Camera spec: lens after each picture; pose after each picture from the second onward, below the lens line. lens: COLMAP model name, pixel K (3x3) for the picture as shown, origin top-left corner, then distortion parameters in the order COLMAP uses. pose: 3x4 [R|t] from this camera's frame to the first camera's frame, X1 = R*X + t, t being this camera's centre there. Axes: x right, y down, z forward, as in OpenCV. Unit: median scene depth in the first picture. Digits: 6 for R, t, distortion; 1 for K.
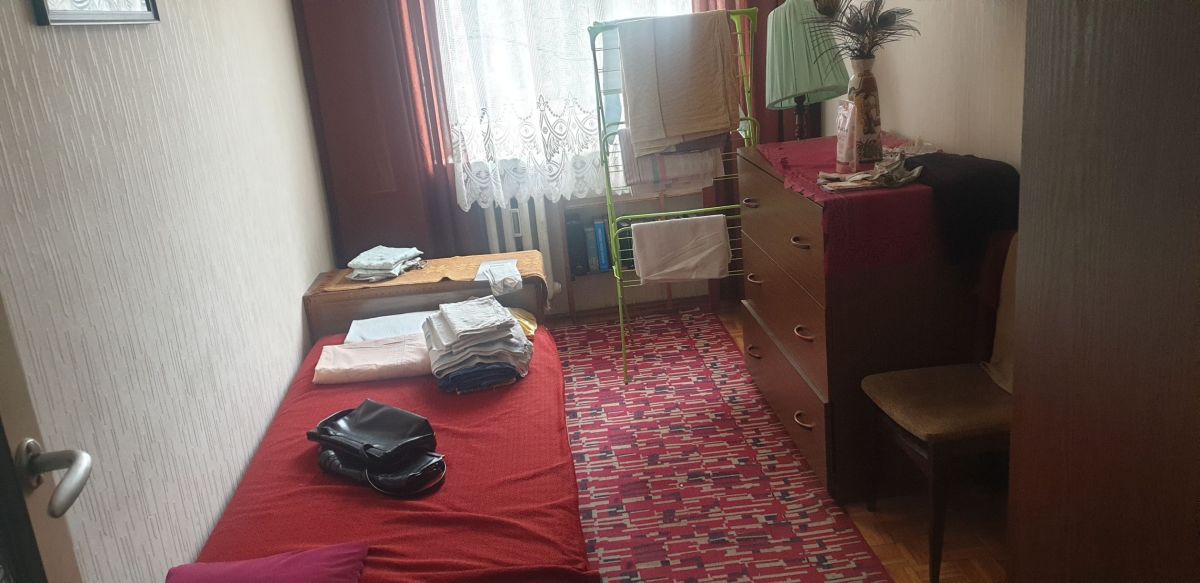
lens RADIAL K [[984.8, 0, 625.1], [0, 984.8, 321.1], [0, 0, 1]] dist [0.263433, -1.049250]
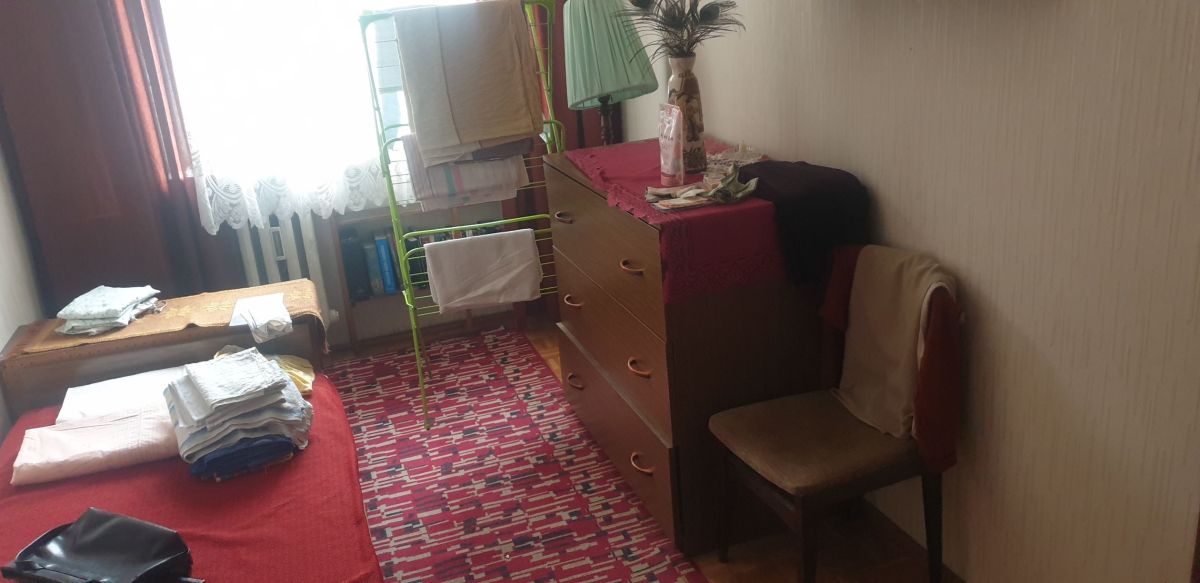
lens RADIAL K [[930.8, 0, 618.9], [0, 930.8, 277.6], [0, 0, 1]] dist [0.099704, -0.232254]
pose [[0.968546, -0.060667, 0.241324, -0.027739], [0.060122, 0.998145, 0.009625, -0.068403], [-0.241461, 0.005187, 0.970397, 0.182096]]
